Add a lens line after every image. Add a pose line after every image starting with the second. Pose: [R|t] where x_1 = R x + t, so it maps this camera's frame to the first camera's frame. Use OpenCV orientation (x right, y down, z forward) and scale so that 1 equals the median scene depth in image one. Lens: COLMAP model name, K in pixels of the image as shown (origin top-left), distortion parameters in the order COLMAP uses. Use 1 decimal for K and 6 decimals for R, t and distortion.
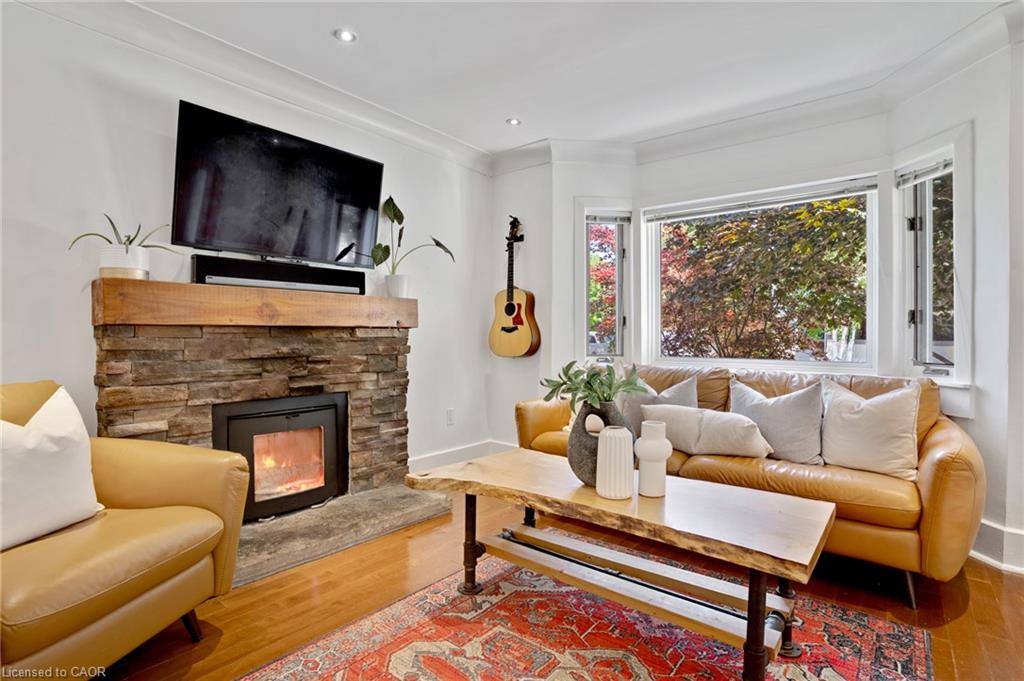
lens RADIAL K [[504.1, 0, 512.0], [0, 504.1, 340.5], [0, 0, 1]] dist [-0.082767, 0.041530]
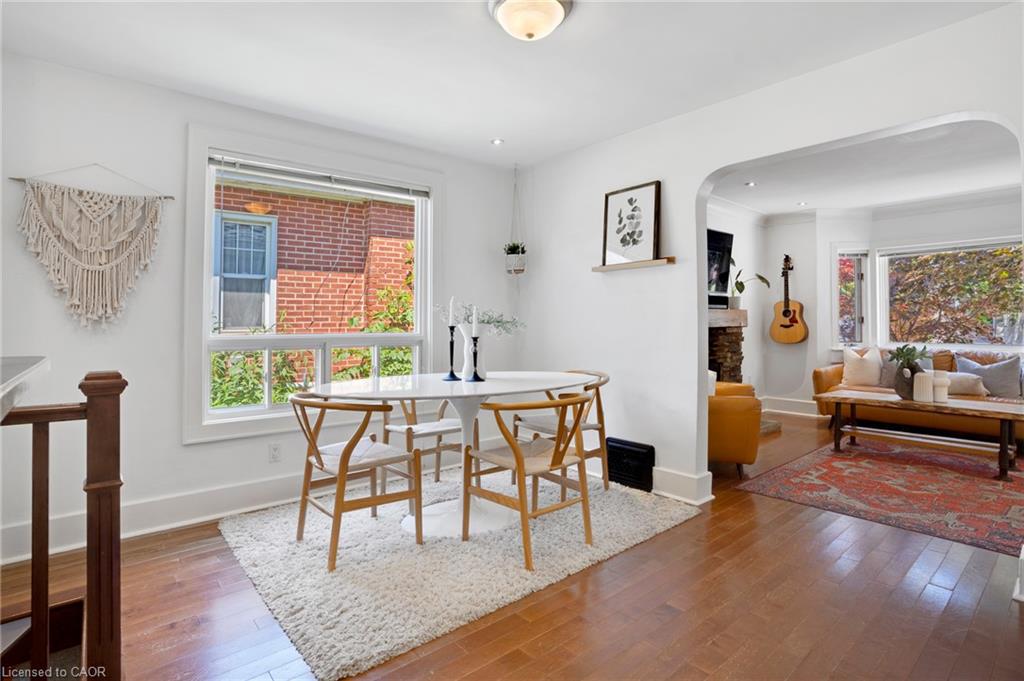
lens RADIAL K [[511.8, 0, 514.3], [0, 511.8, 315.4], [0, 0, 1]] dist [-0.058414, 0.022209]
pose [[0.980539, -0.011107, -0.196011, -0.544822], [0.006686, 0.999708, -0.023202, -0.024434], [0.196211, 0.021440, 0.980327, -0.749383]]
